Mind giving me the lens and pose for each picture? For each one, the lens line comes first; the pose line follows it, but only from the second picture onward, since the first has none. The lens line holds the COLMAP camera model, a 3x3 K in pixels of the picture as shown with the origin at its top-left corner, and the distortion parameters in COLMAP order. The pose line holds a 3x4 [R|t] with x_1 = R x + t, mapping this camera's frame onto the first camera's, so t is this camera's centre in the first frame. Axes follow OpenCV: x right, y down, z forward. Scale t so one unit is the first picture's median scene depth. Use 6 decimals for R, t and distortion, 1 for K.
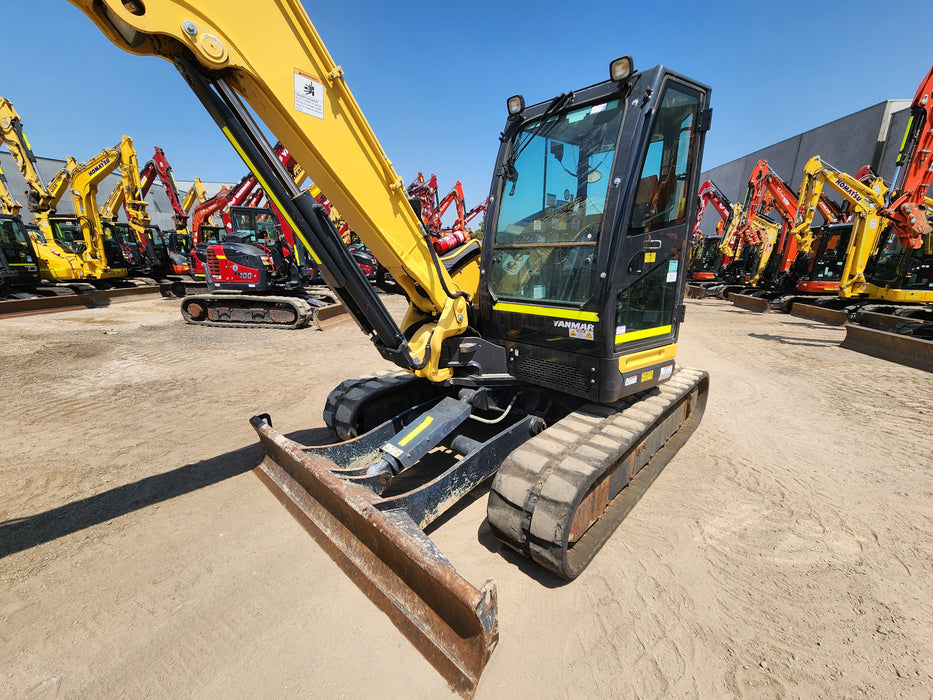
lens RADIAL K [[380.9, 0, 460.6], [0, 380.9, 349.7], [0, 0, 1]] dist [-0.000296, 0.003044]
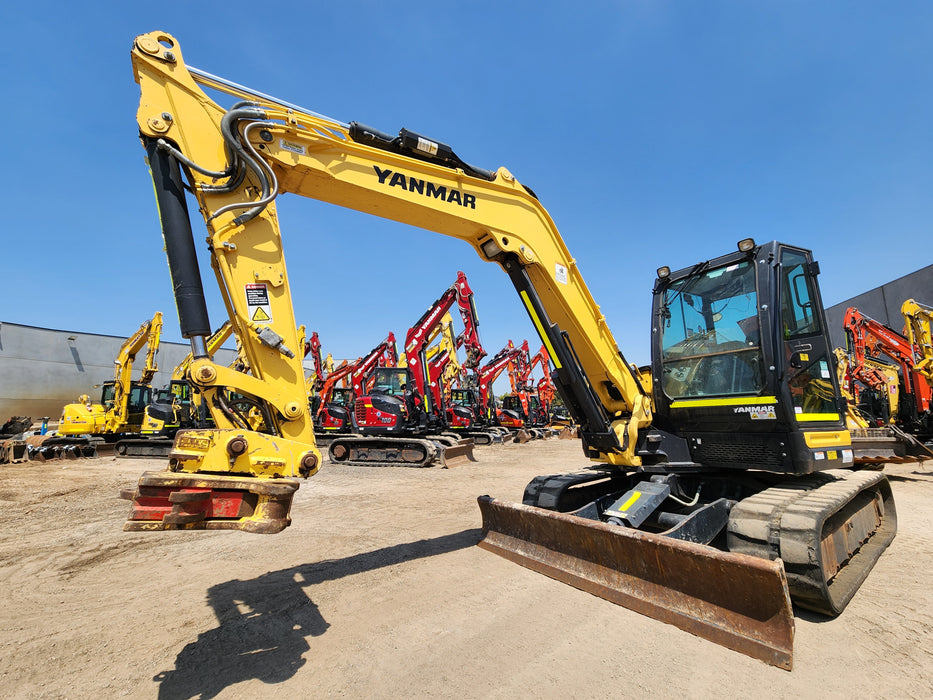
lens RADIAL K [[380.9, 0, 460.6], [0, 380.9, 349.7], [0, 0, 1]] dist [-0.000296, 0.003044]
pose [[0.984220, -0.049577, -0.169864, -0.367889], [-0.024524, 0.912468, -0.408413, 0.248585], [0.175243, 0.406134, 0.896853, -0.334543]]
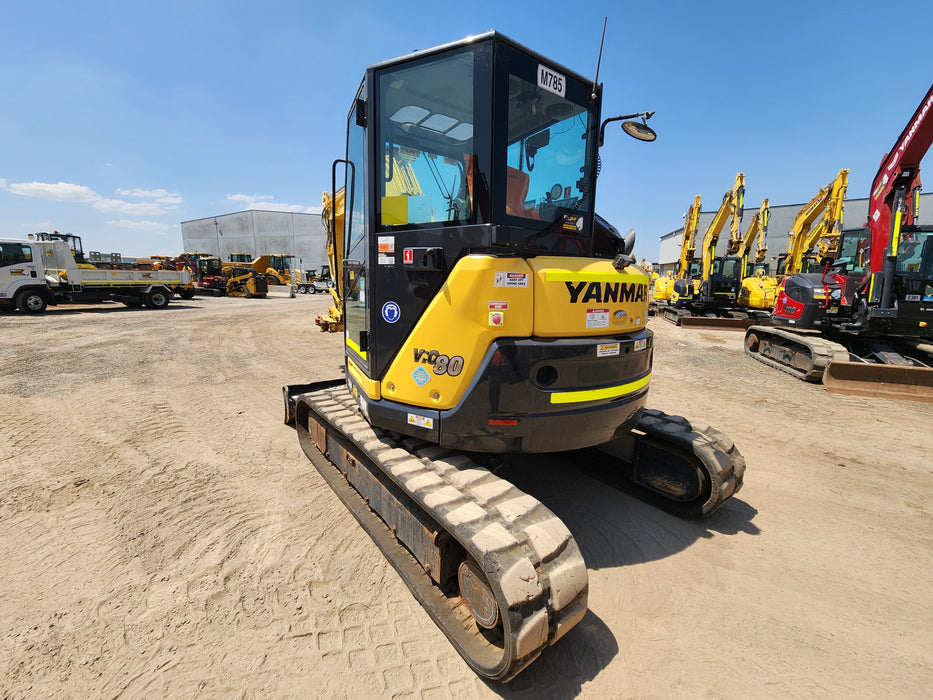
lens RADIAL K [[380.9, 0, 460.6], [0, 380.9, 349.7], [0, 0, 1]] dist [-0.000296, 0.003044]
pose [[-0.159258, 0.169591, -0.972561, 1.249473], [-0.257890, 0.943782, 0.206803, -0.279779], [0.952958, 0.283749, -0.106568, 1.192232]]
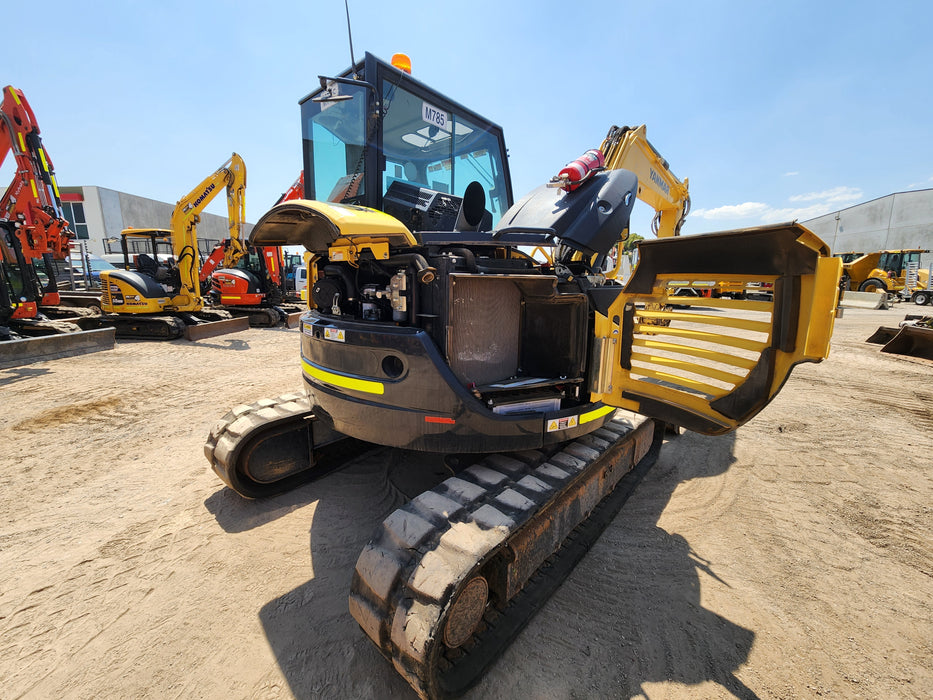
lens RADIAL K [[380.6, 0, 462.3], [0, 380.6, 349.9], [0, 0, 1]] dist [0.001104, 0.000436]
pose [[-0.999054, -0.007241, -0.042874, 0.260335], [-0.024612, 0.907045, 0.420313, -0.489031], [0.035845, 0.420971, -0.906366, 2.078497]]
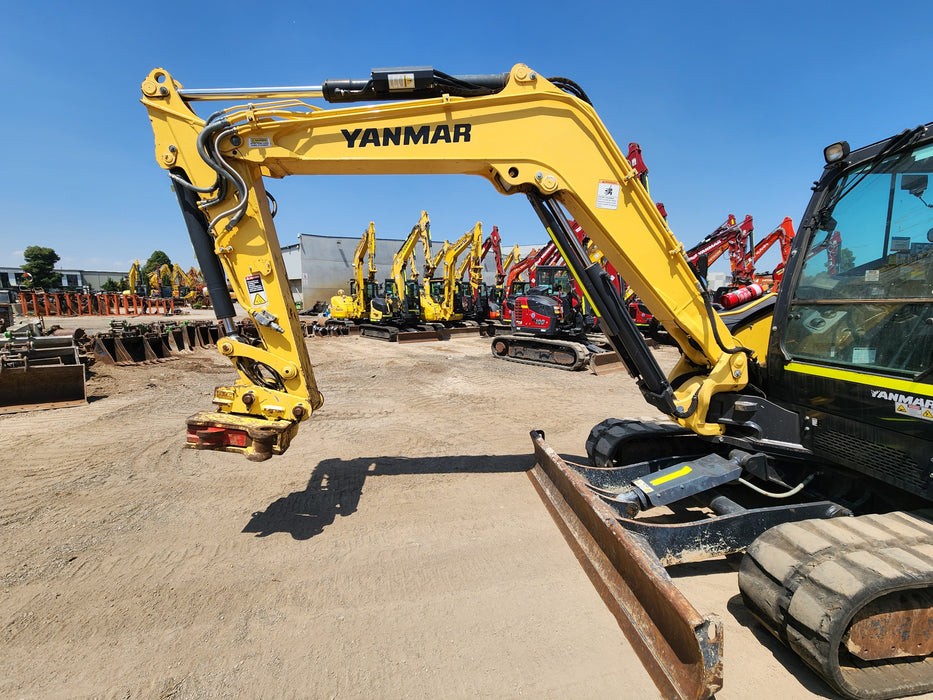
lens RADIAL K [[380.7, 0, 459.7], [0, 380.7, 349.7], [0, 0, 1]] dist [0.007081, -0.005818]
pose [[0.759425, 0.081390, -0.645483, 0.078221], [-0.160364, 0.984950, -0.064478, 0.029739], [0.630521, 0.152479, 0.761048, -0.180764]]
